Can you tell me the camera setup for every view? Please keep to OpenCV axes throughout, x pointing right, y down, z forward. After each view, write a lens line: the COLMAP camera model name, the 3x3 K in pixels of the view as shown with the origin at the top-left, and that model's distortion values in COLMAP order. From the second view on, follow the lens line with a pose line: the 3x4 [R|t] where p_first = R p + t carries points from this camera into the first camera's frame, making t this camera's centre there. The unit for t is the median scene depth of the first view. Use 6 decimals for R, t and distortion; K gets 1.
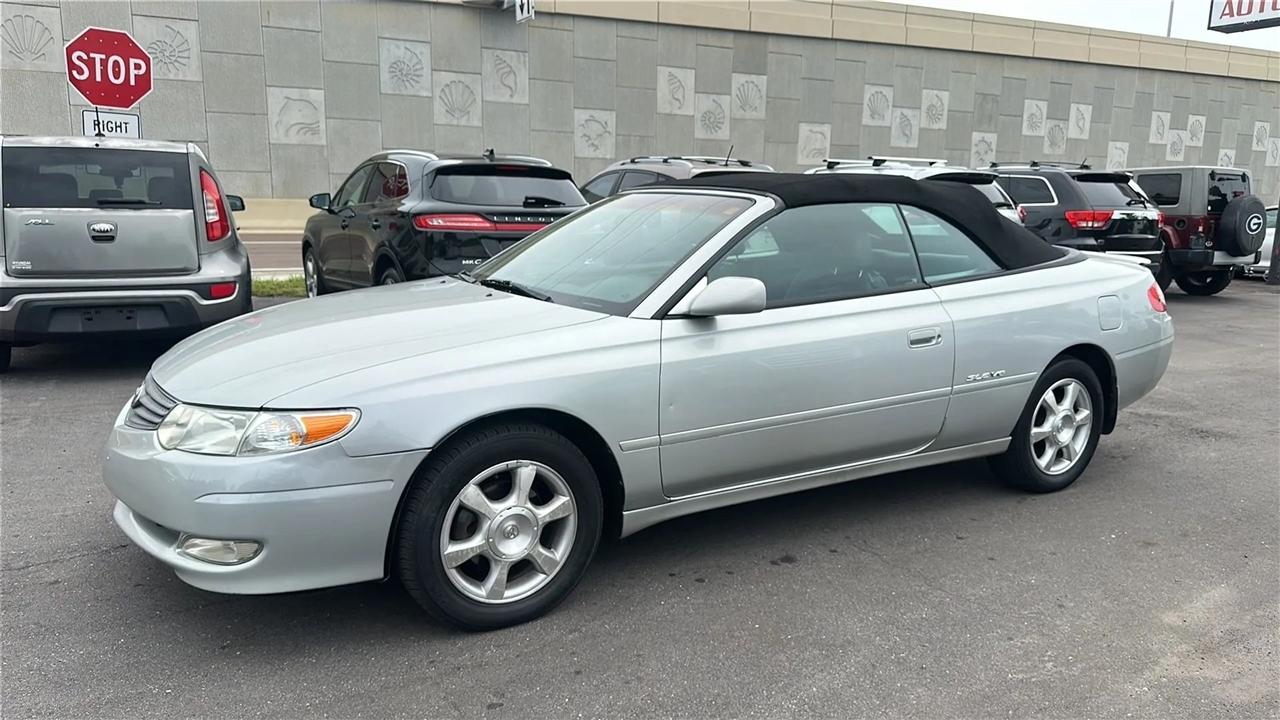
lens RADIAL K [[884.4, 0, 640.8], [0, 884.4, 374.2], [0, 0, 1]] dist [0.080047, -0.113672]
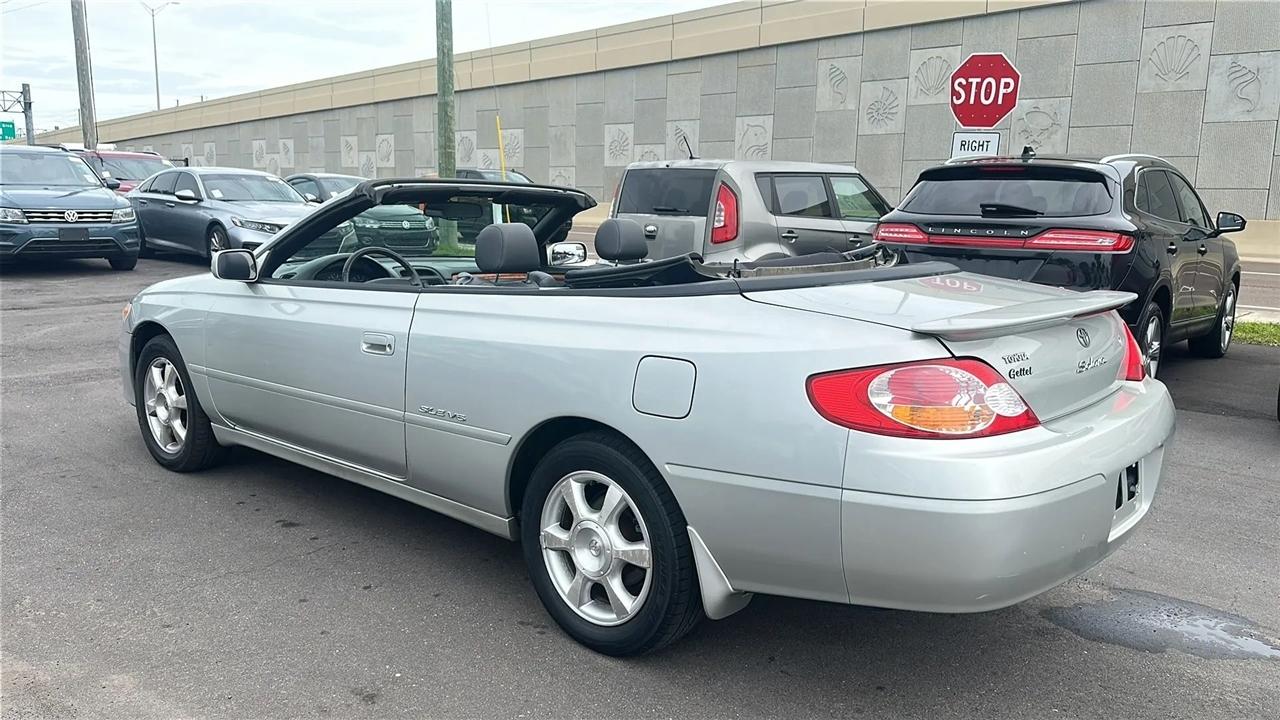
lens RADIAL K [[973.8, 0, 640.8], [0, 973.8, 372.8], [0, 0, 1]] dist [0.108150, -0.176743]
pose [[0.309056, 0.158383, -0.937763, 0.708506], [-0.203539, 0.974204, 0.097458, -0.086389], [0.929008, 0.160751, 0.333321, 0.502067]]
